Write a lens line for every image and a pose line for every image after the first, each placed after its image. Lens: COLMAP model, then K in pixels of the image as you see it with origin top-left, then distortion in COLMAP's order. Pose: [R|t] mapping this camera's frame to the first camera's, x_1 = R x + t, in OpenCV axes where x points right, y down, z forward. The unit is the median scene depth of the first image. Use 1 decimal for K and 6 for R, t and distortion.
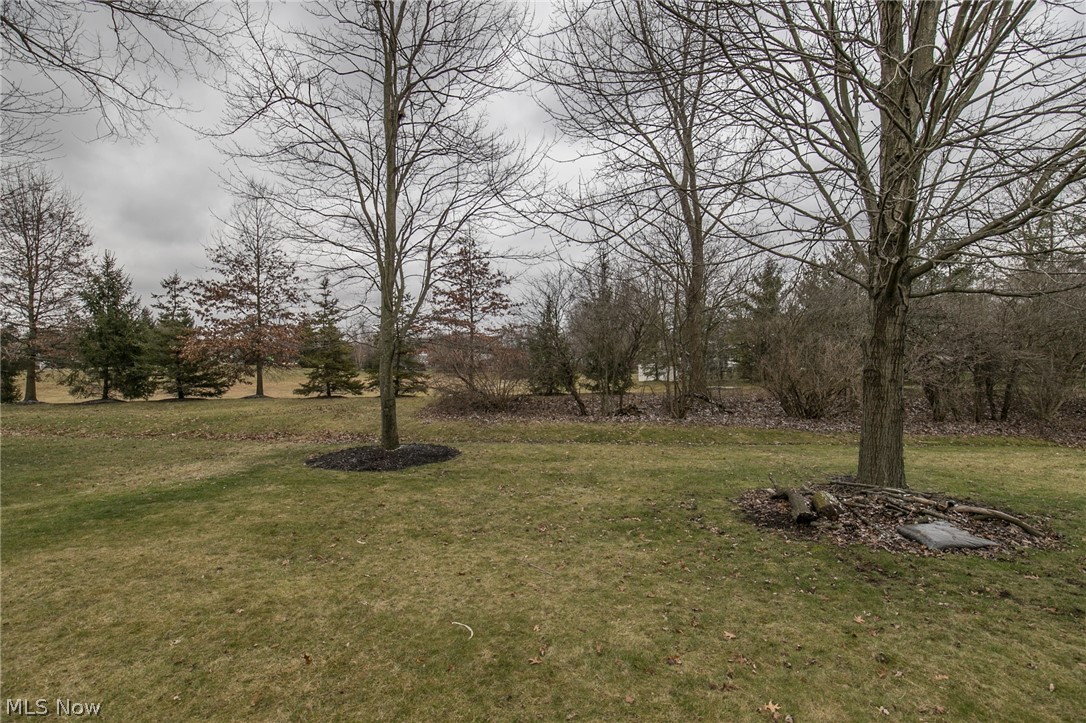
lens RADIAL K [[491.7, 0, 542.5], [0, 491.7, 374.1], [0, 0, 1]] dist [-0.019656, 0.006063]
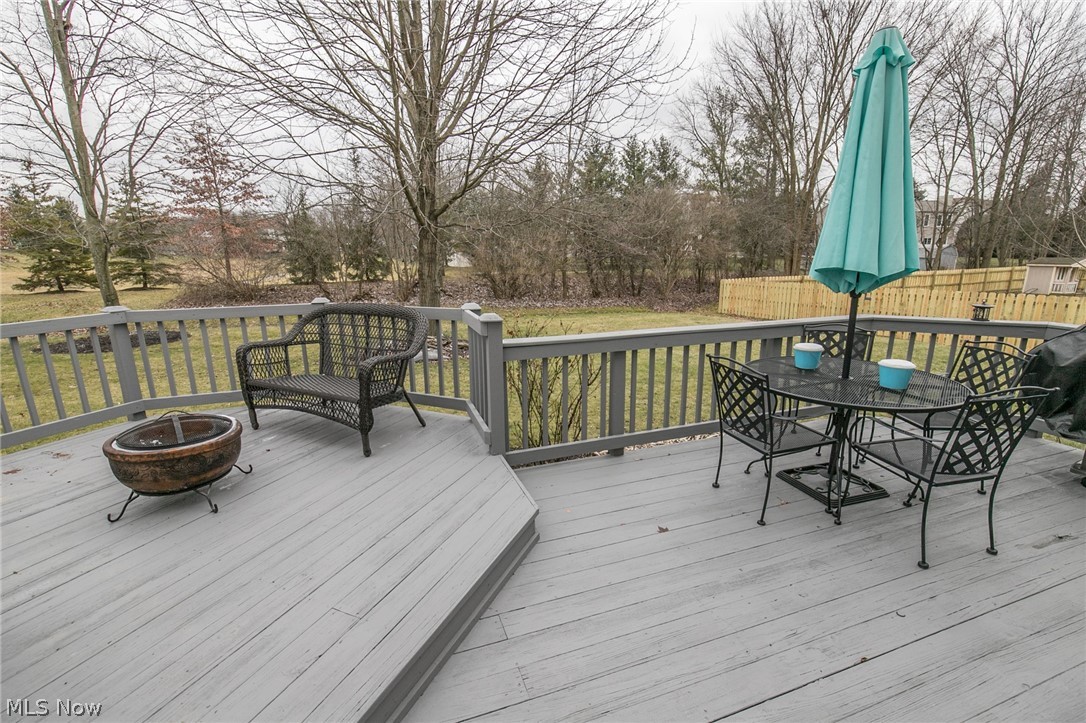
lens RADIAL K [[491.7, 0, 542.5], [0, 491.7, 374.1], [0, 0, 1]] dist [-0.019656, 0.006063]
pose [[0.942294, -0.080338, 0.325005, 0.129798], [0.002741, 0.972600, 0.232469, -0.014552], [-0.334776, -0.218163, 0.916695, -0.220802]]
